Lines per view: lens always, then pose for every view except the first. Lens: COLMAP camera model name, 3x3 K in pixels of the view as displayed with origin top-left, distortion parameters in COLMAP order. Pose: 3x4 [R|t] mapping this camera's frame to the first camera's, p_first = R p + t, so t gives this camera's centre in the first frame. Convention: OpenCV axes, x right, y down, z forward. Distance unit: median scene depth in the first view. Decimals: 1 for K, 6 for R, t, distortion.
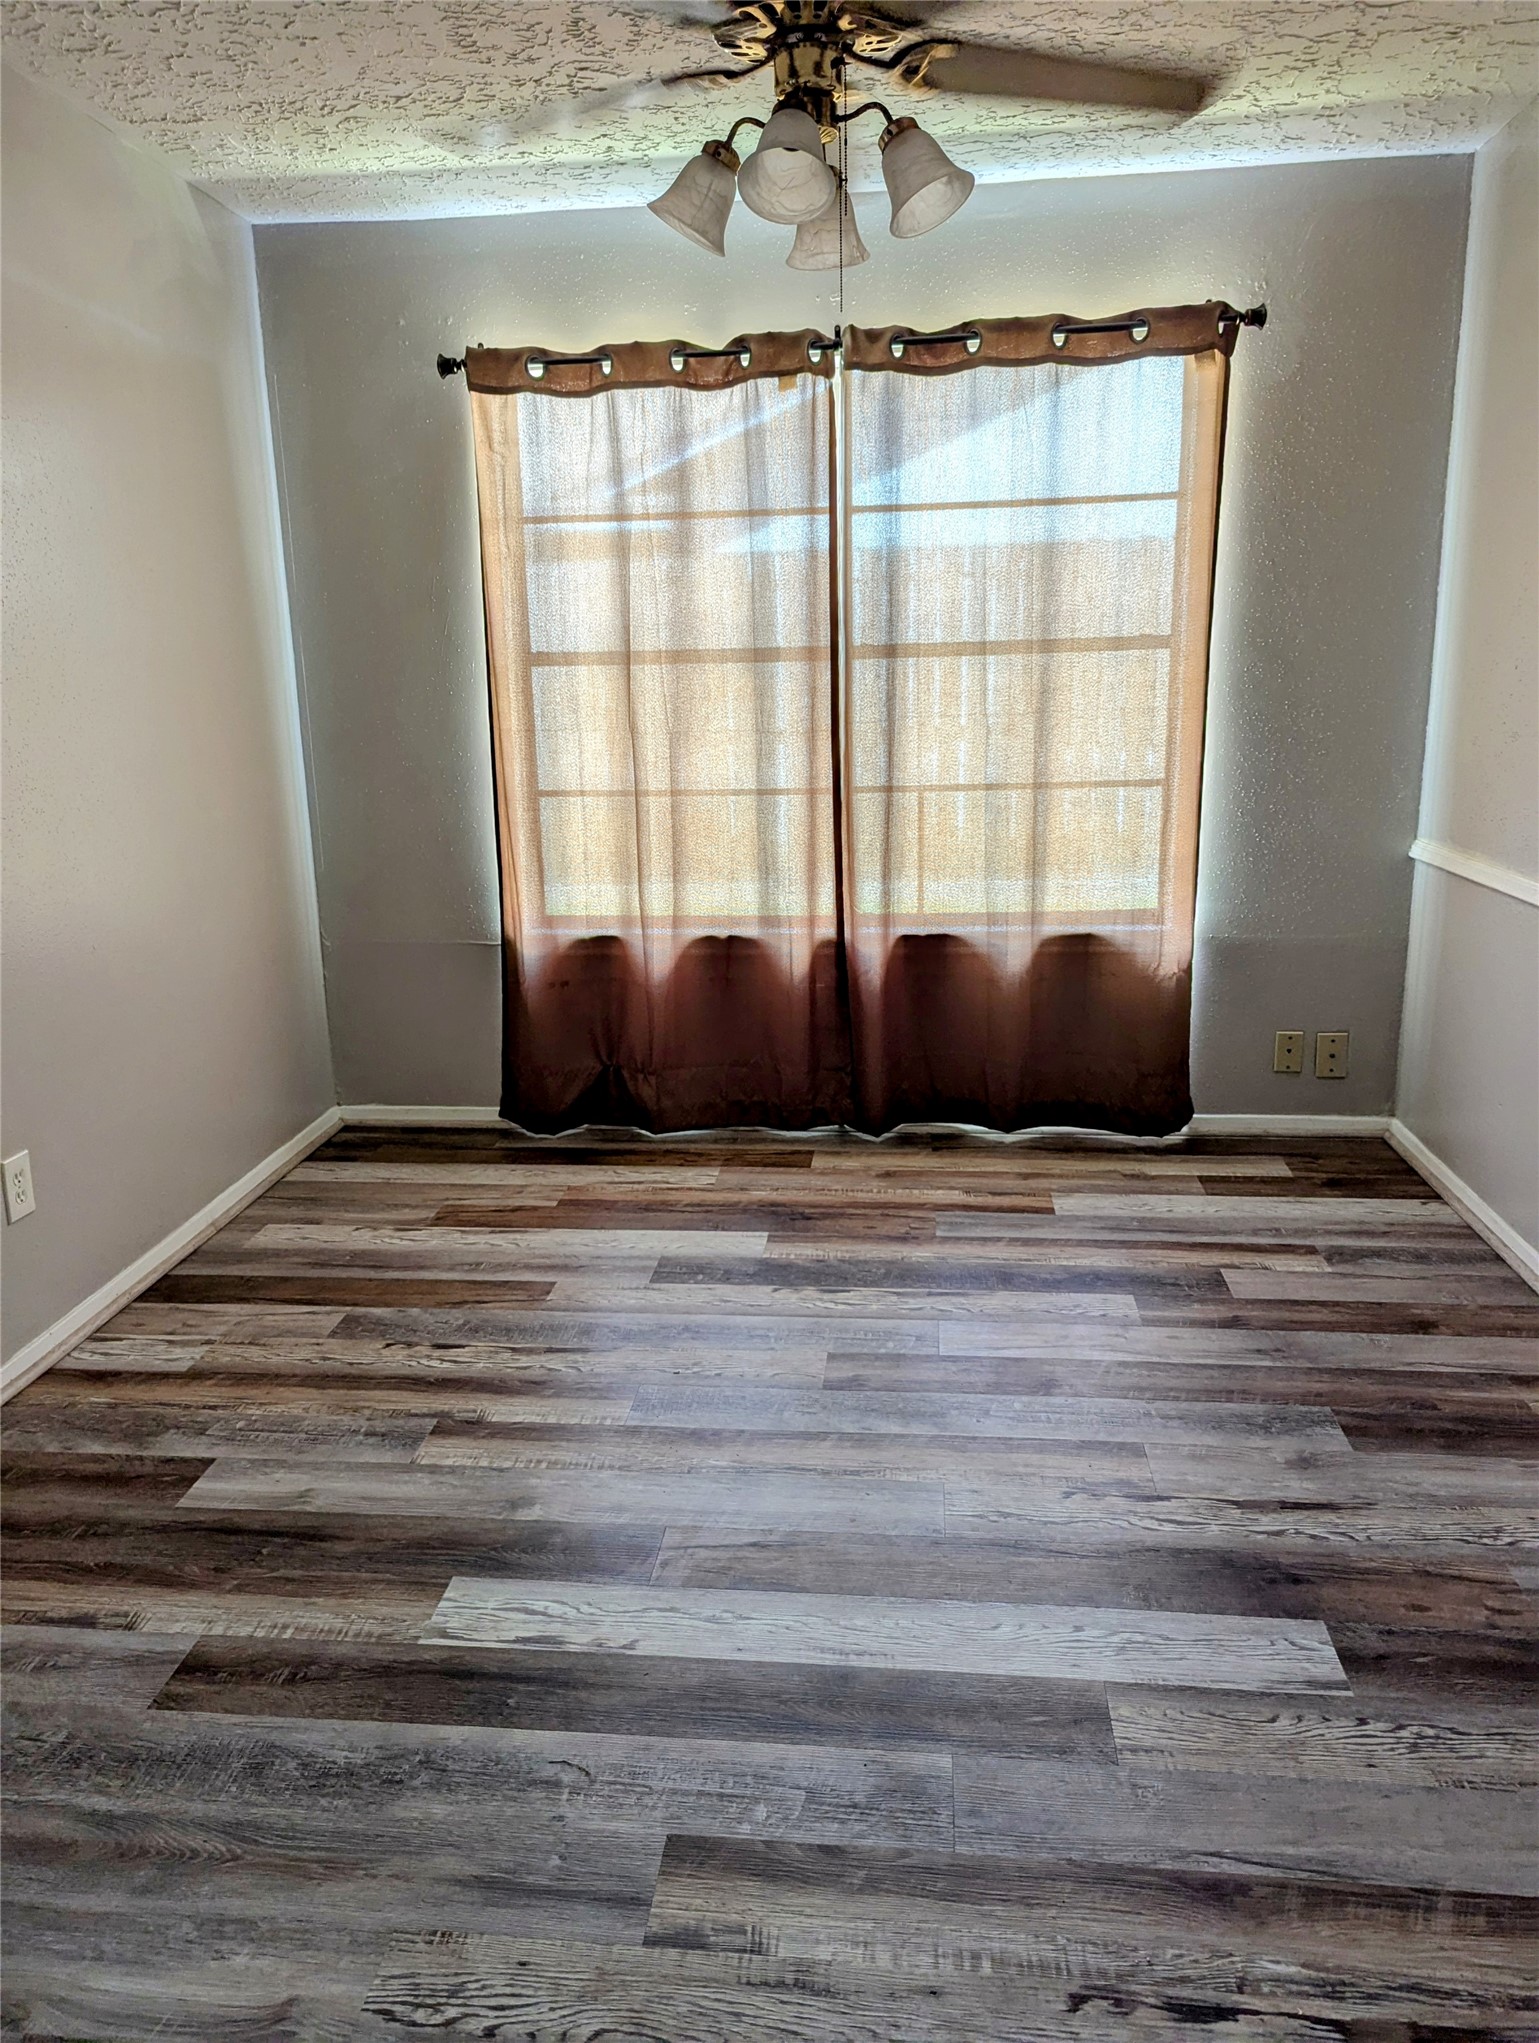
lens RADIAL K [[1440.2, 0, 763.7], [0, 1440.2, 1020.5], [0, 0, 1]] dist [0.034140, -0.021131]
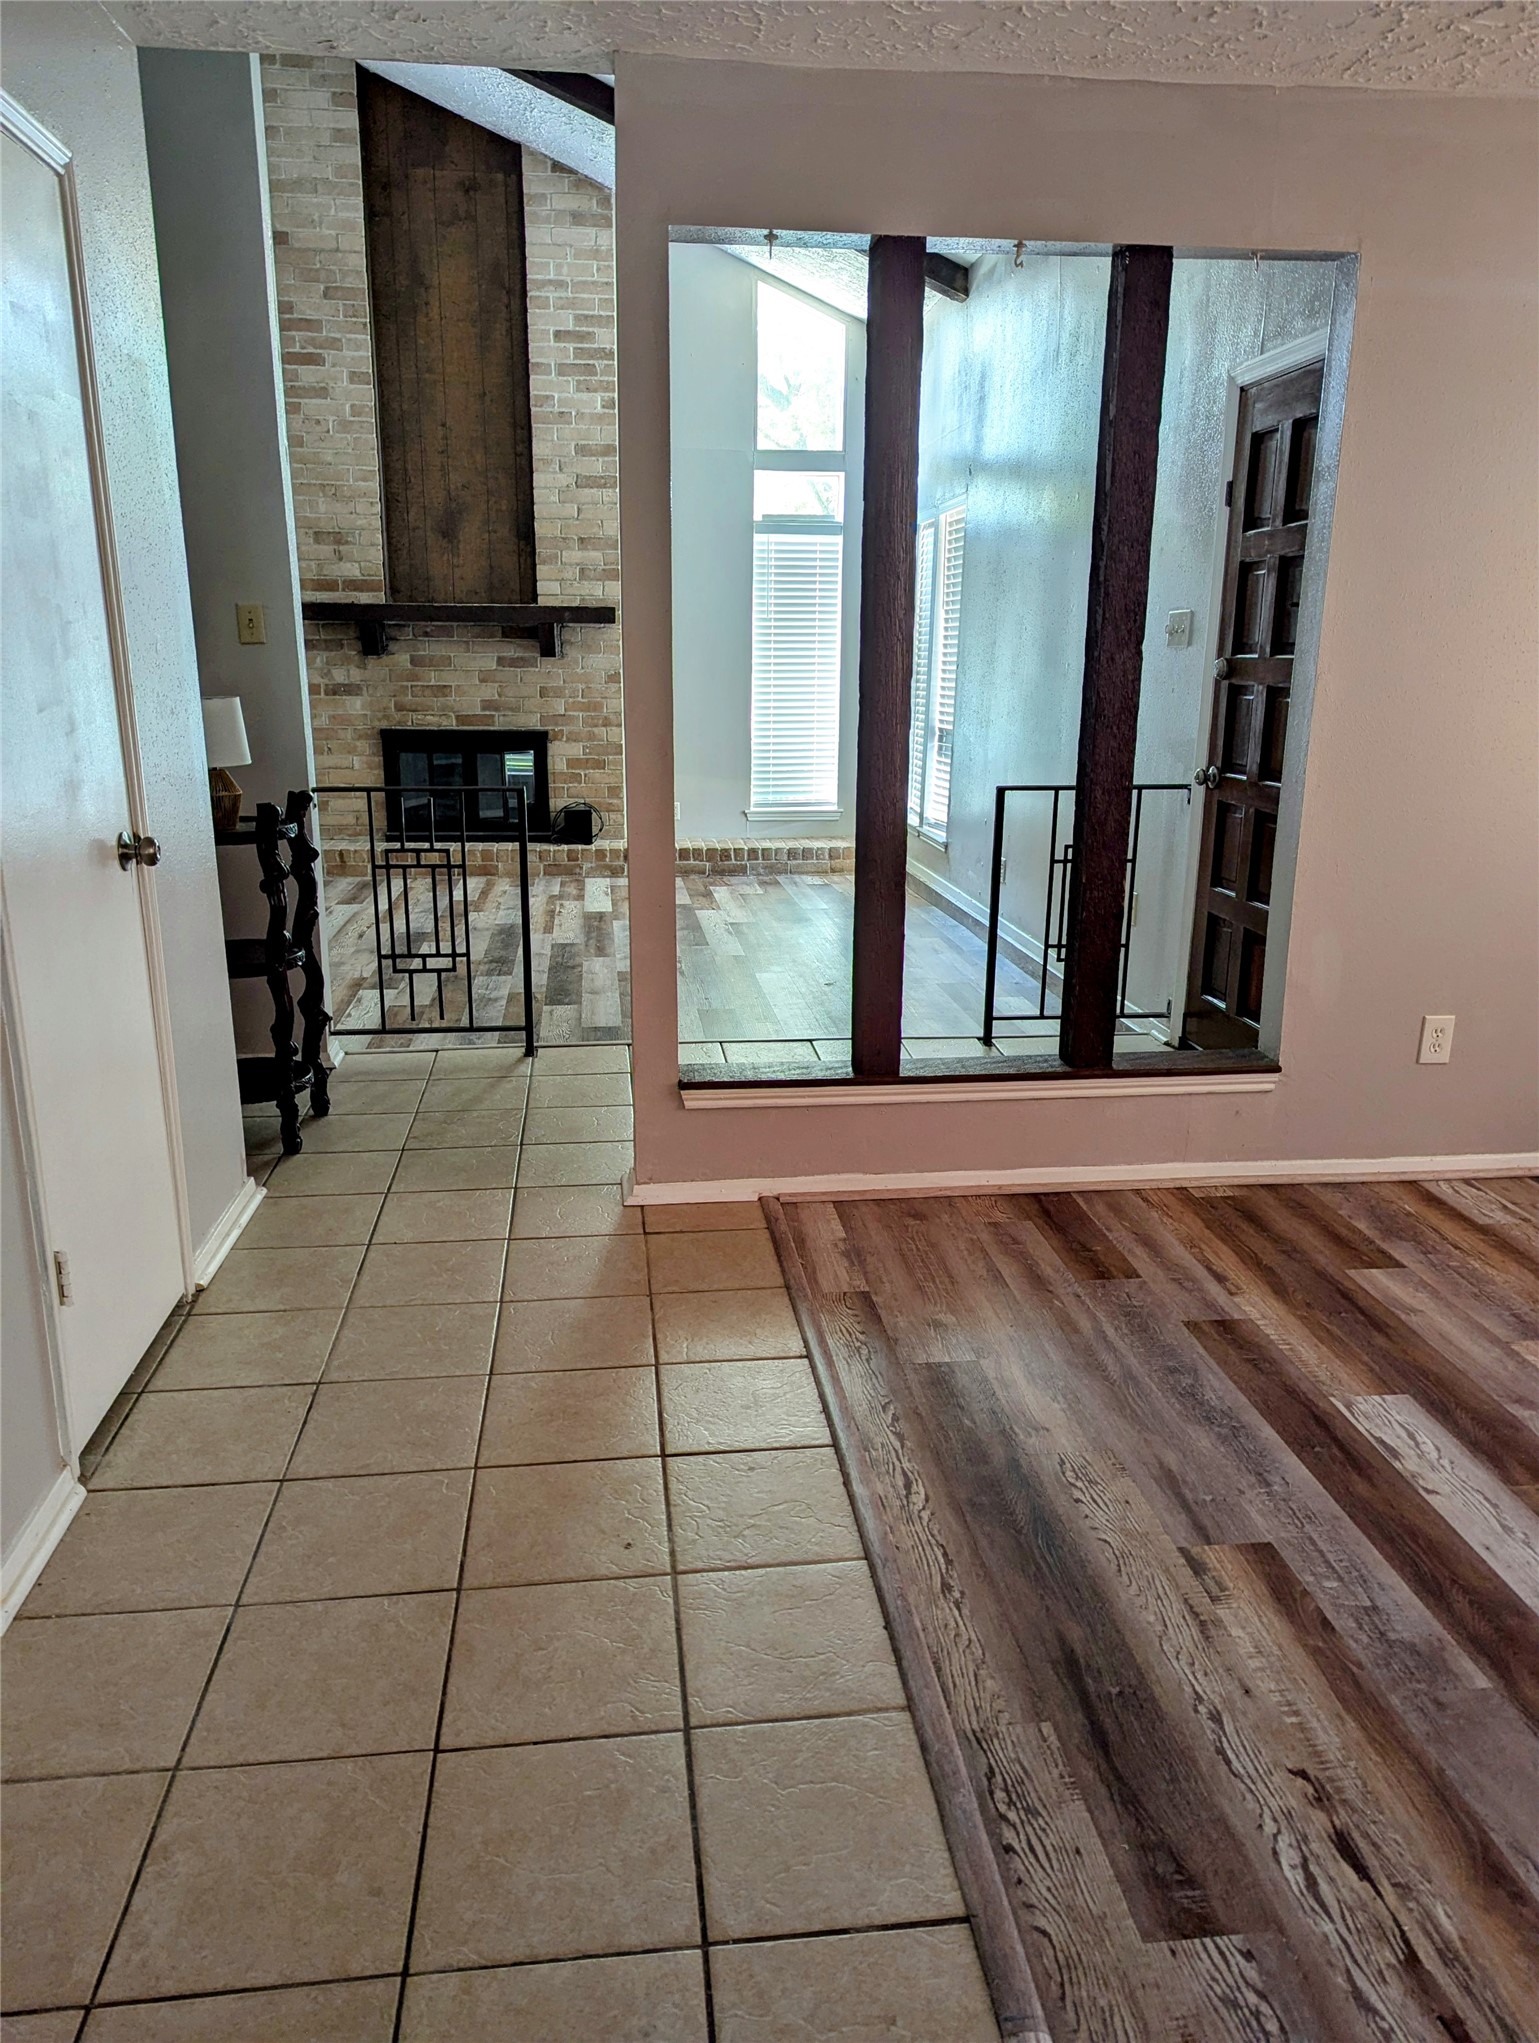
lens RADIAL K [[1440.2, 0, 763.1], [0, 1440.2, 1017.4], [0, 0, 1]] dist [0.034140, -0.021131]
pose [[0.225013, 0.279051, -0.933541, 0.777607], [-0.248017, 0.942956, 0.222086, -0.059244], [0.942262, 0.181562, 0.281387, 0.086584]]
